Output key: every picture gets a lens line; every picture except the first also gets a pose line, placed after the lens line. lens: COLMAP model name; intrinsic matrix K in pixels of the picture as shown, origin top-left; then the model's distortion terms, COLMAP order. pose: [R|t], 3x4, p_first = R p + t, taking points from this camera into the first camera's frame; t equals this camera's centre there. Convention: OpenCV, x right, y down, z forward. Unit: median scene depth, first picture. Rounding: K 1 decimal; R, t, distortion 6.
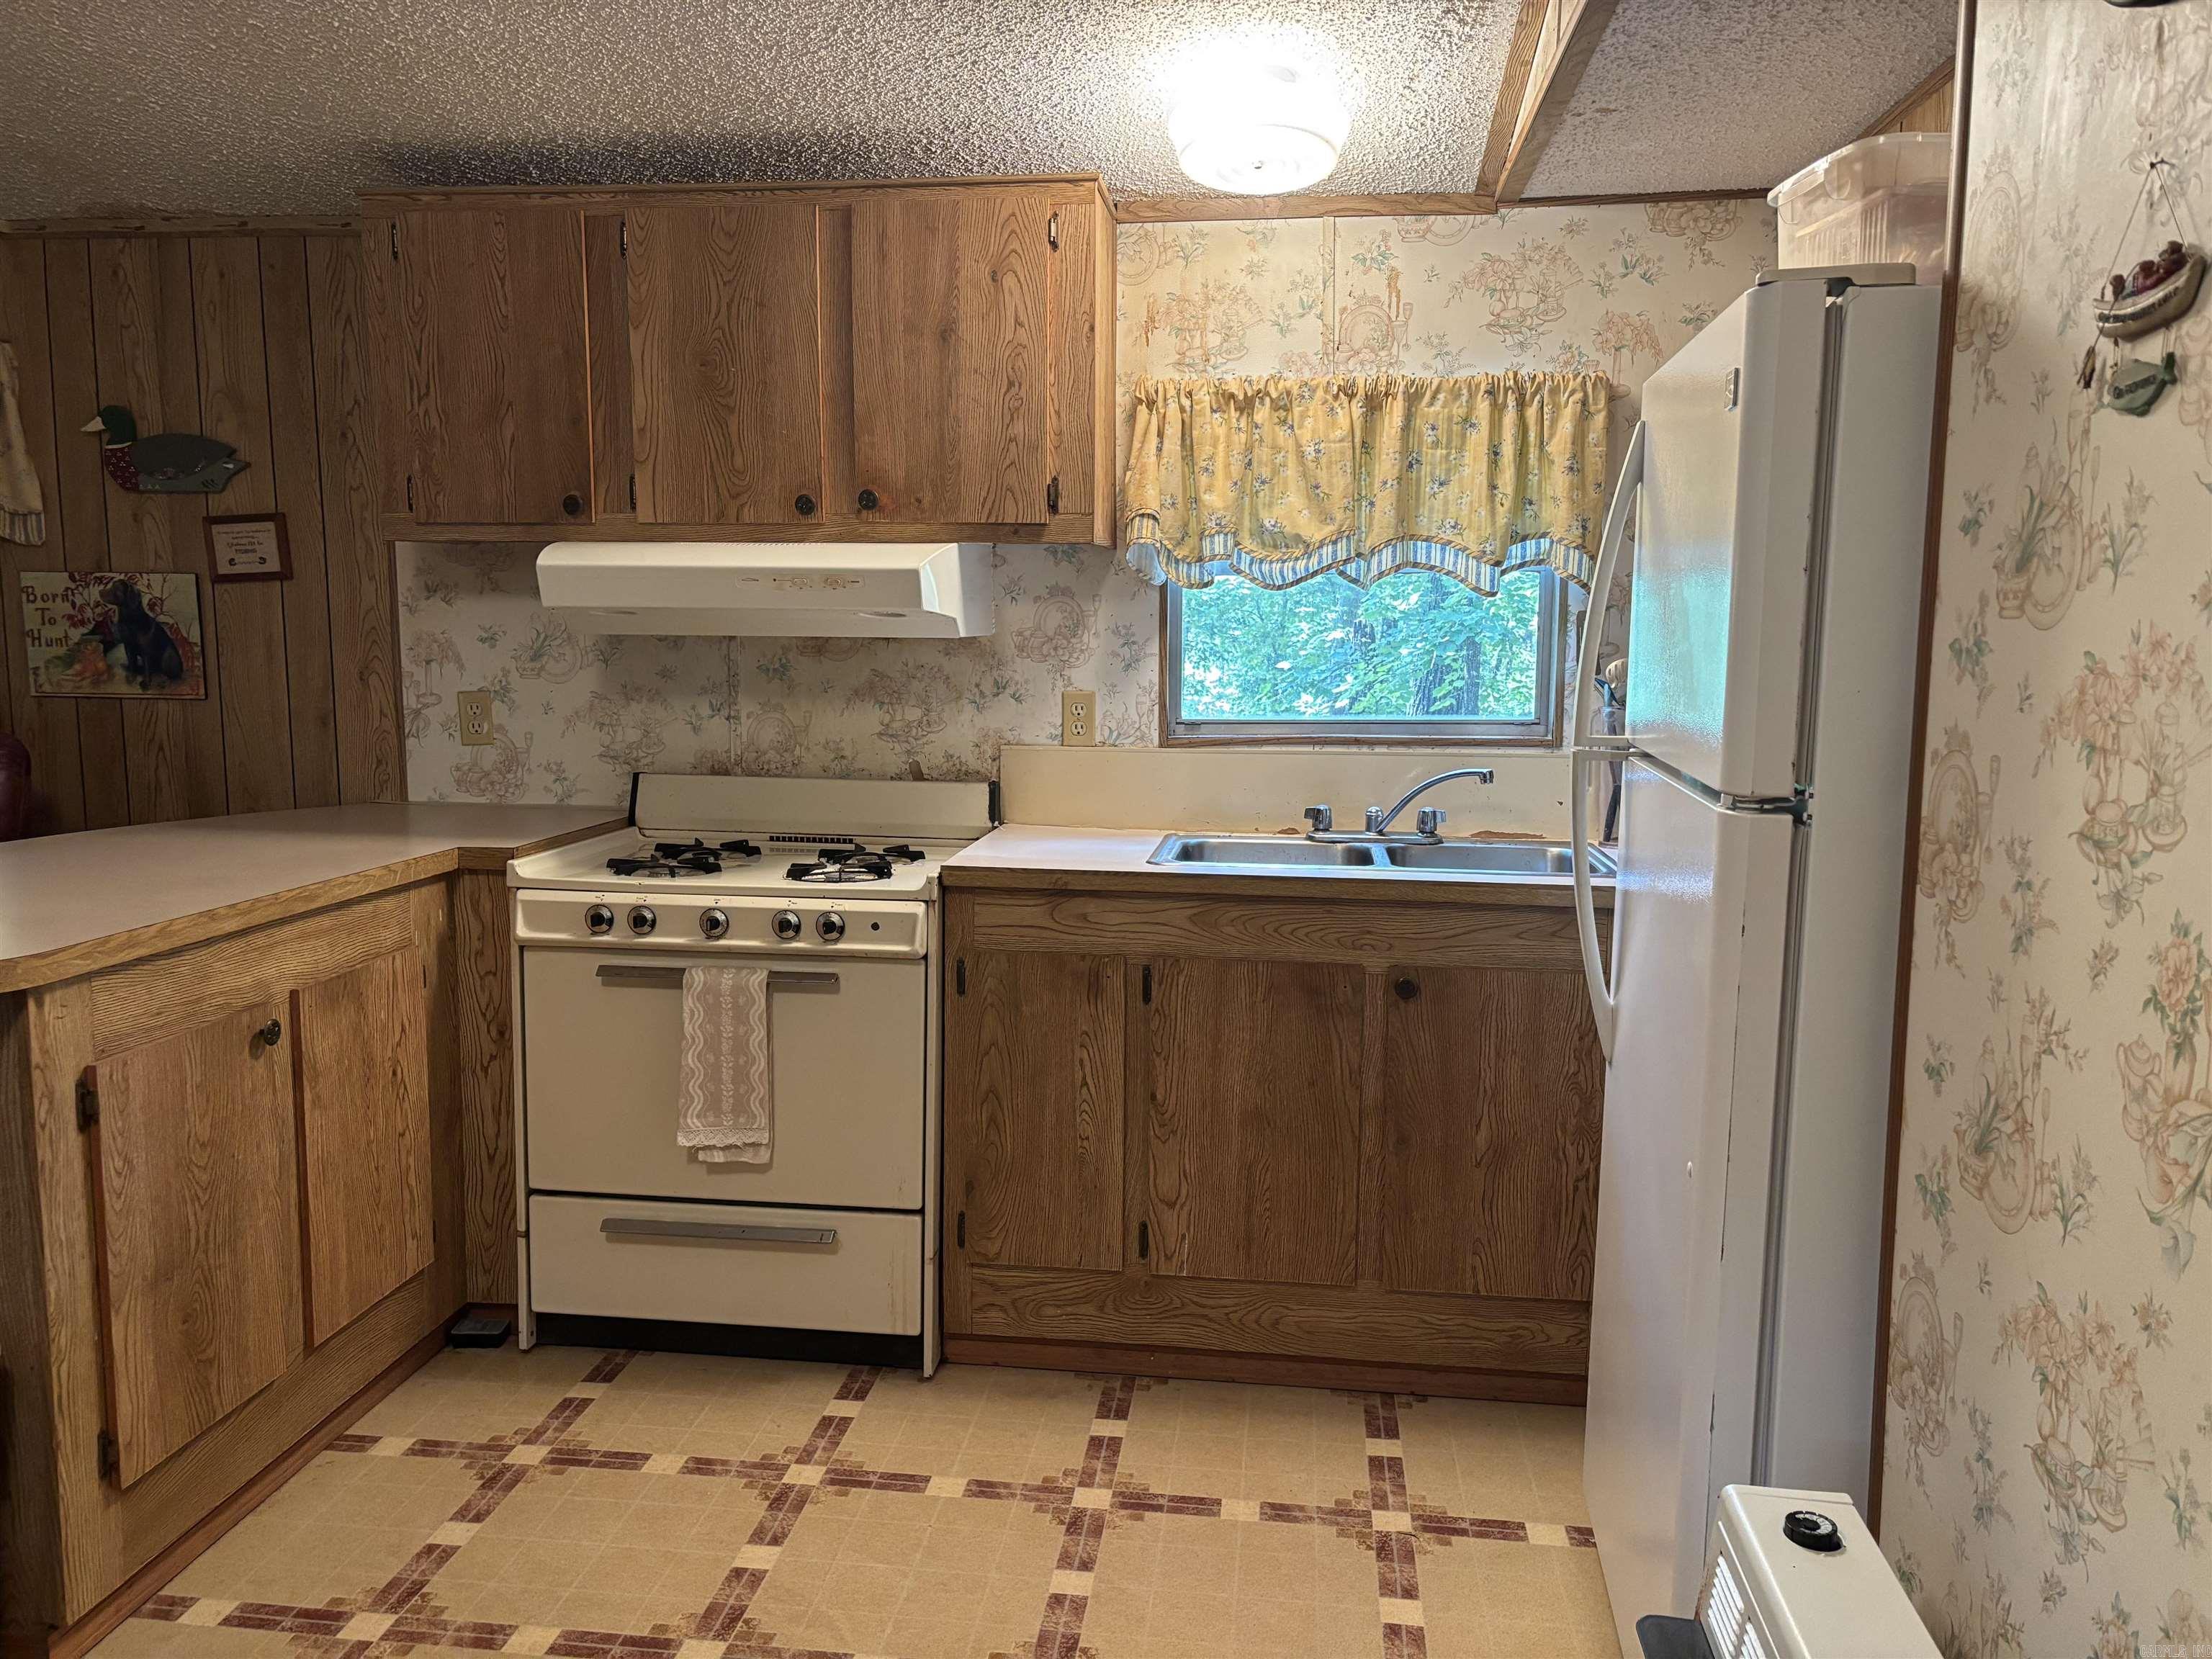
lens RADIAL K [[1694.6, 0, 1108.5], [0, 1694.6, 851.5], [0, 0, 1]] dist [0.060257, -0.067016]
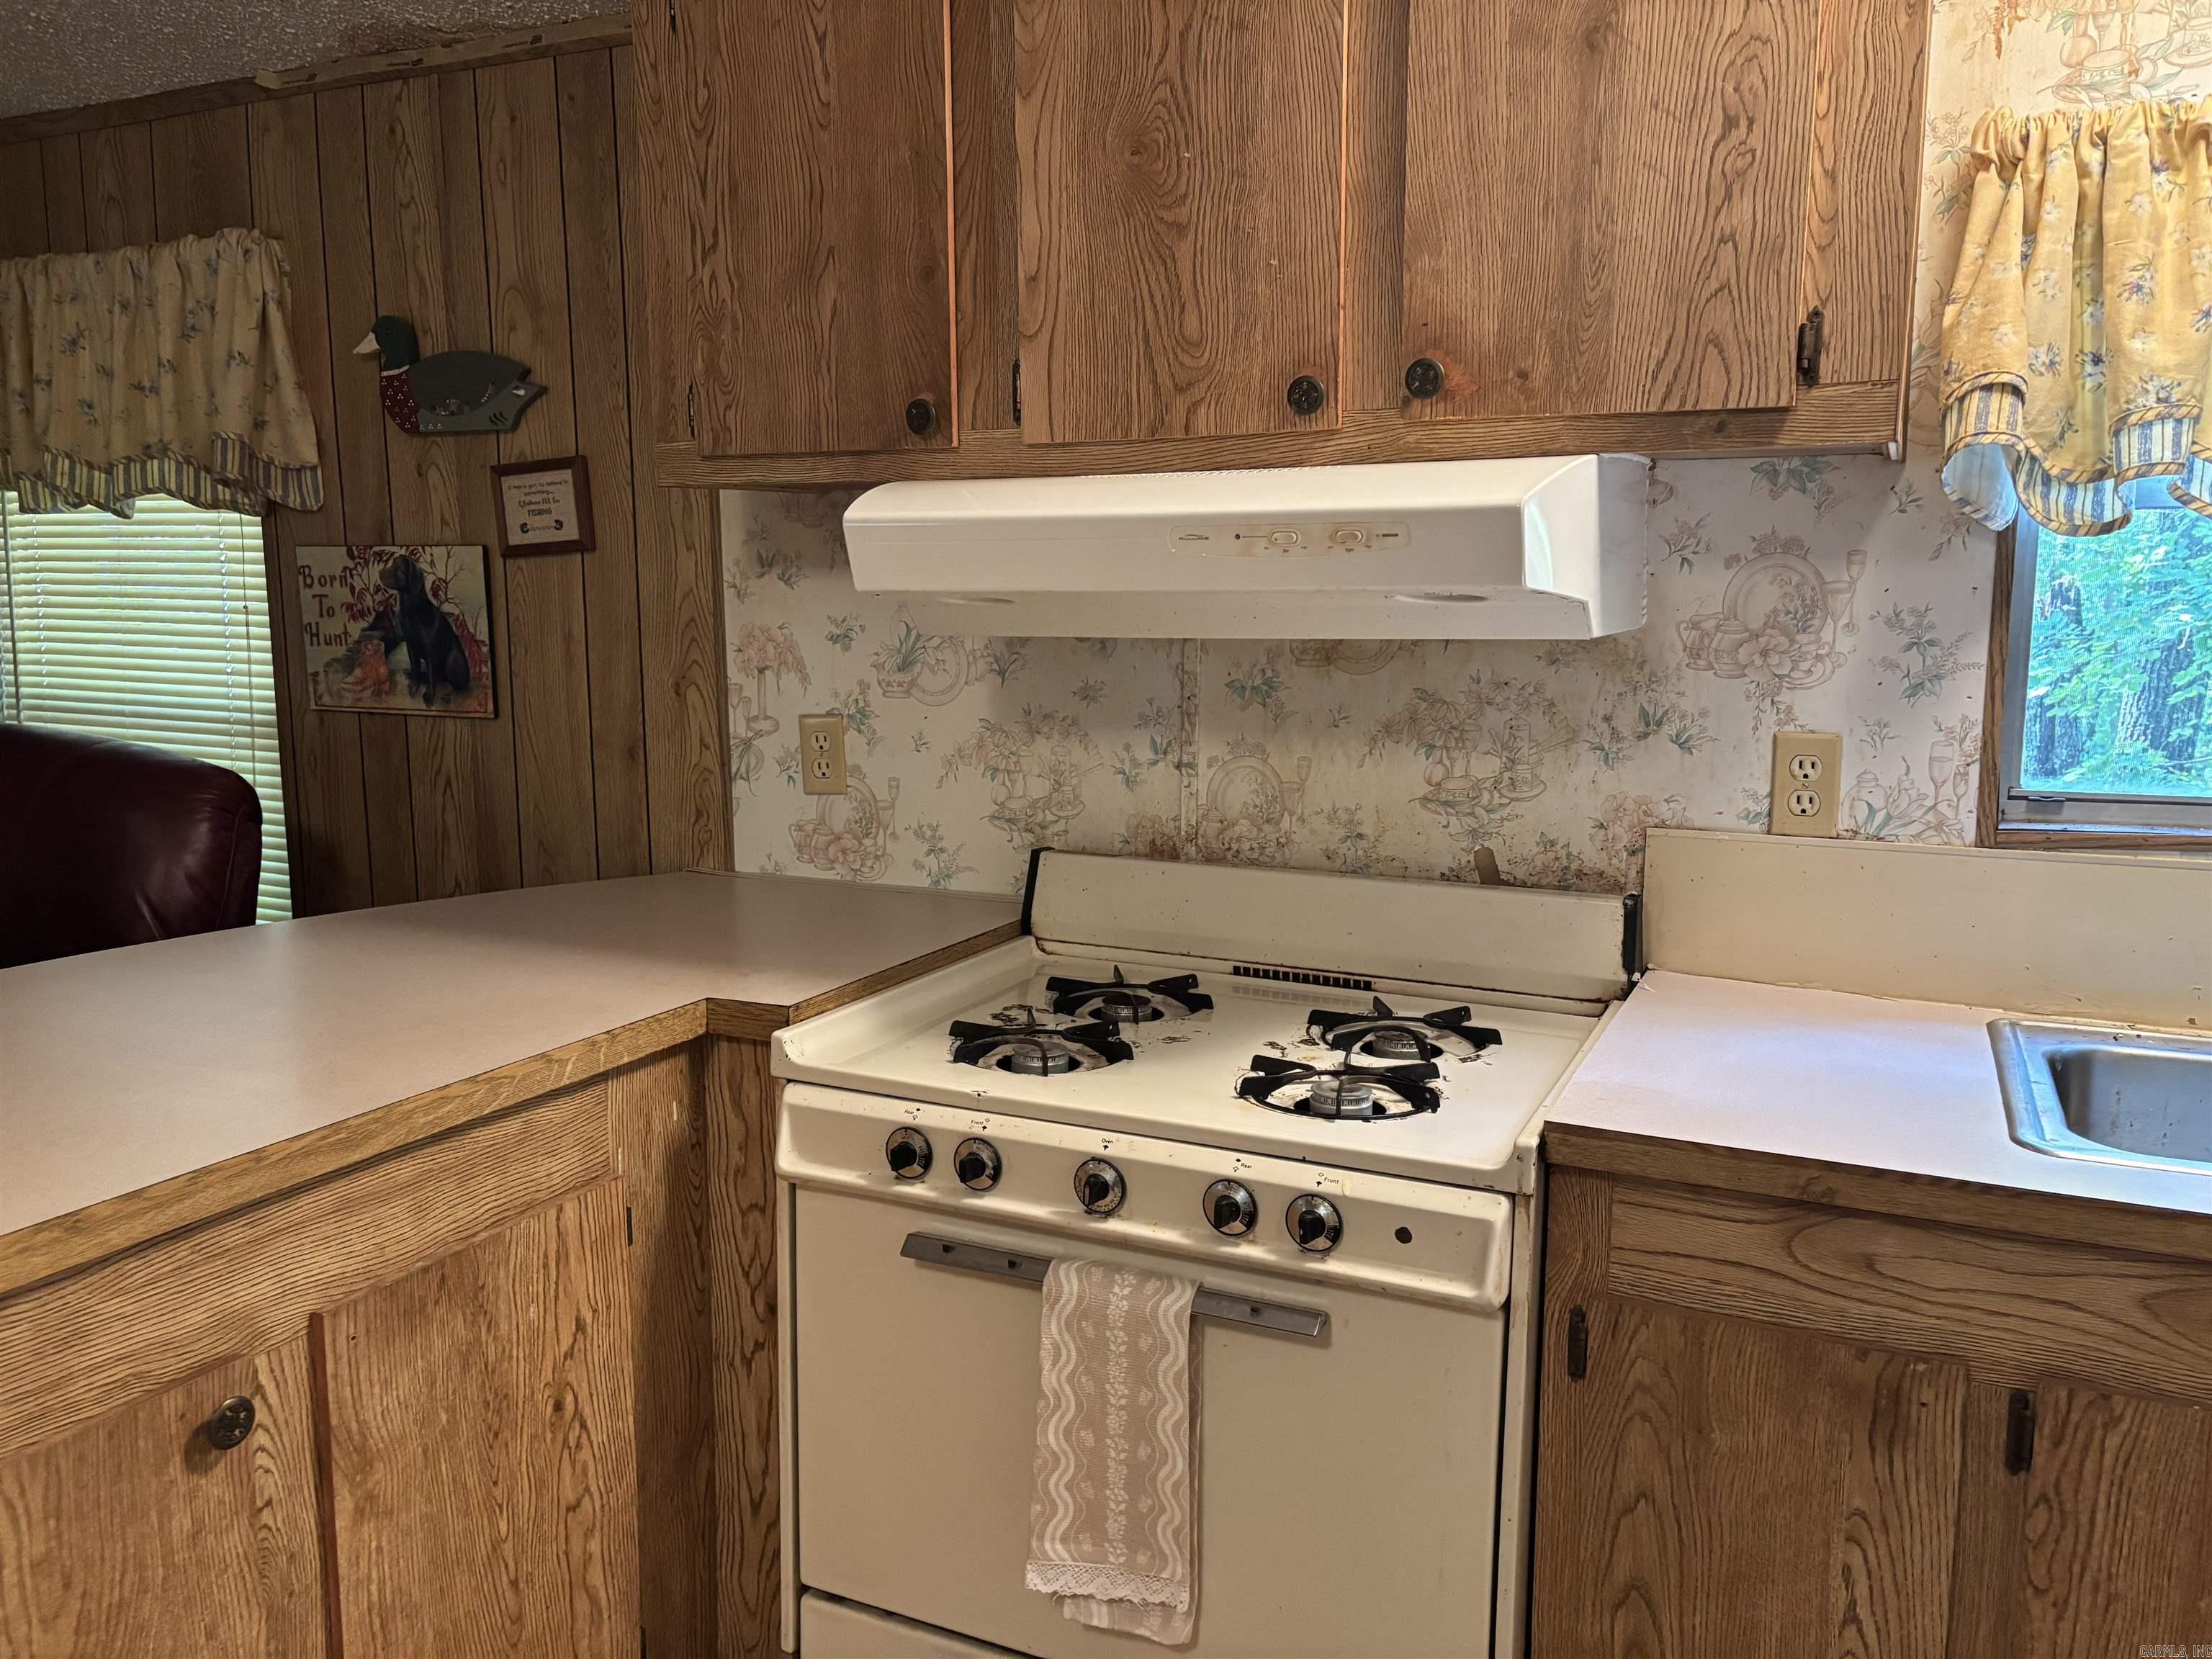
lens RADIAL K [[1672.0, 0, 1109.7], [0, 1672.0, 825.6], [0, 0, 1]] dist [0.042210, -0.045714]
pose [[0.948796, 0.036519, -0.313772, -0.059766], [-0.034265, 0.999332, 0.012699, -0.065776], [0.314026, -0.001298, 0.949414, 0.433977]]
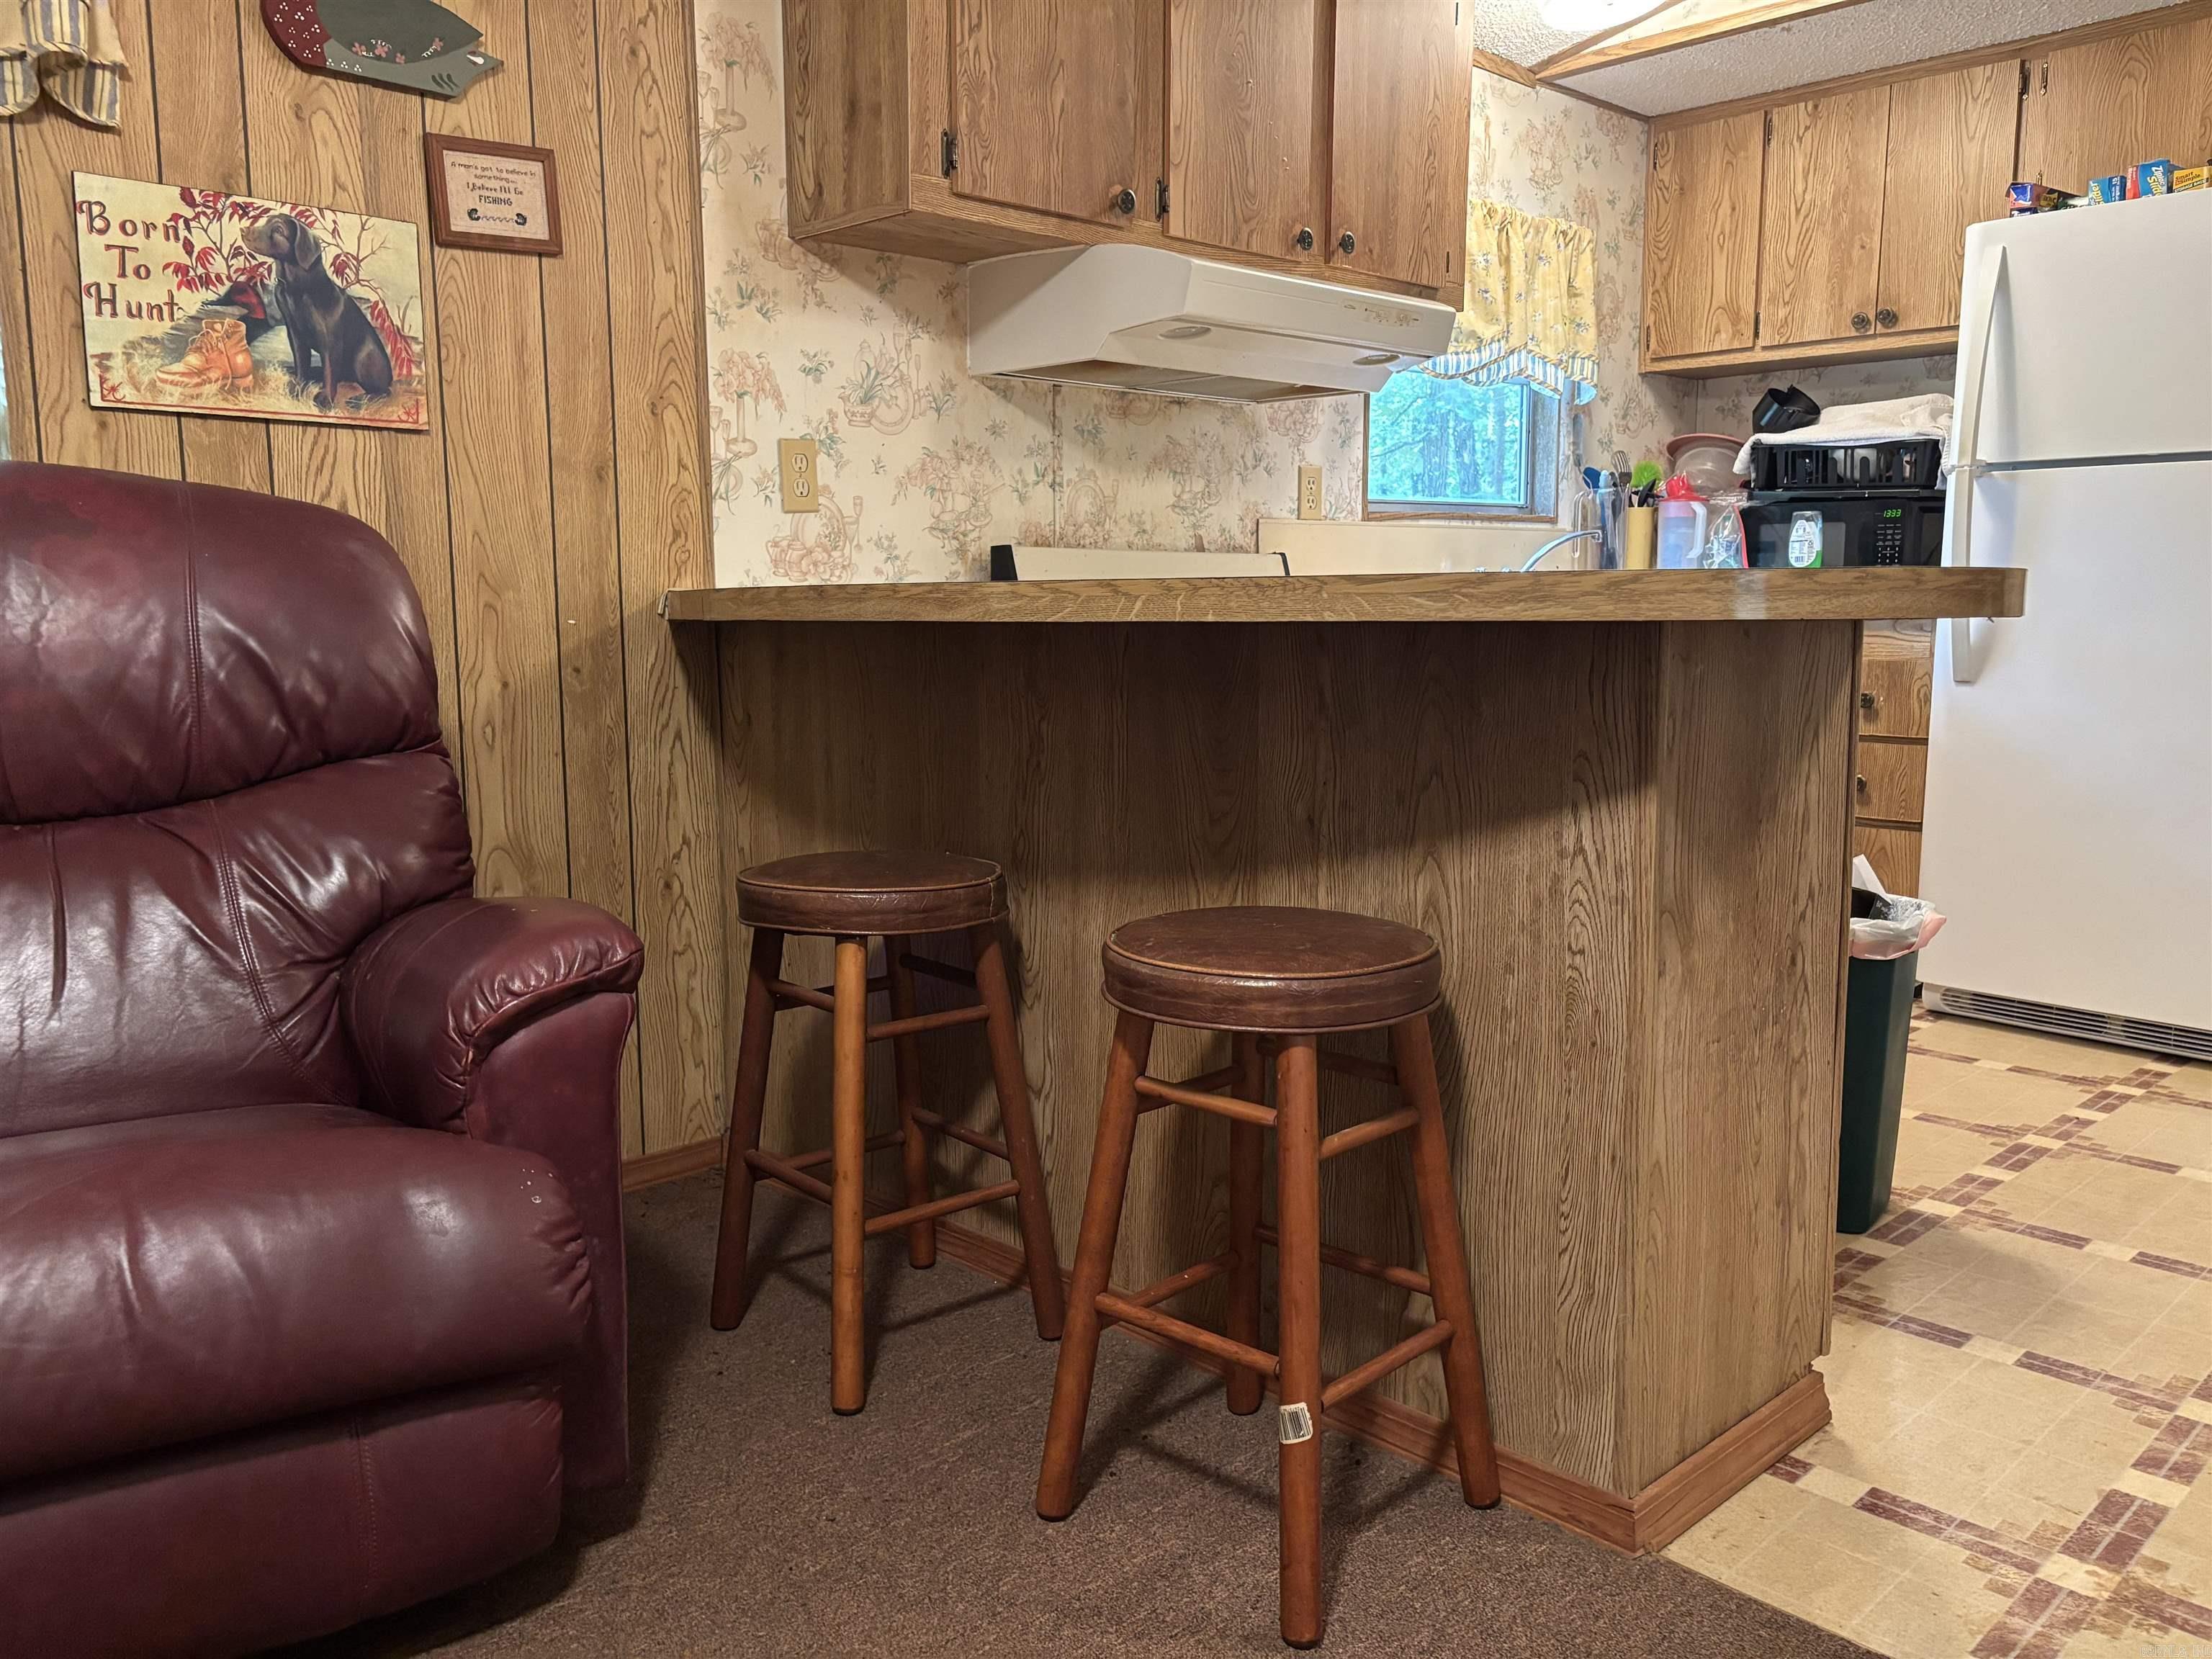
lens RADIAL K [[1672.0, 0, 1109.7], [0, 1672.0, 825.6], [0, 0, 1]] dist [0.042210, -0.045714]
pose [[0.633487, -0.116743, 0.764896, -0.914034], [0.114334, 0.991824, 0.056687, 0.051557], [-0.765260, 0.051543, 0.641655, 0.448408]]
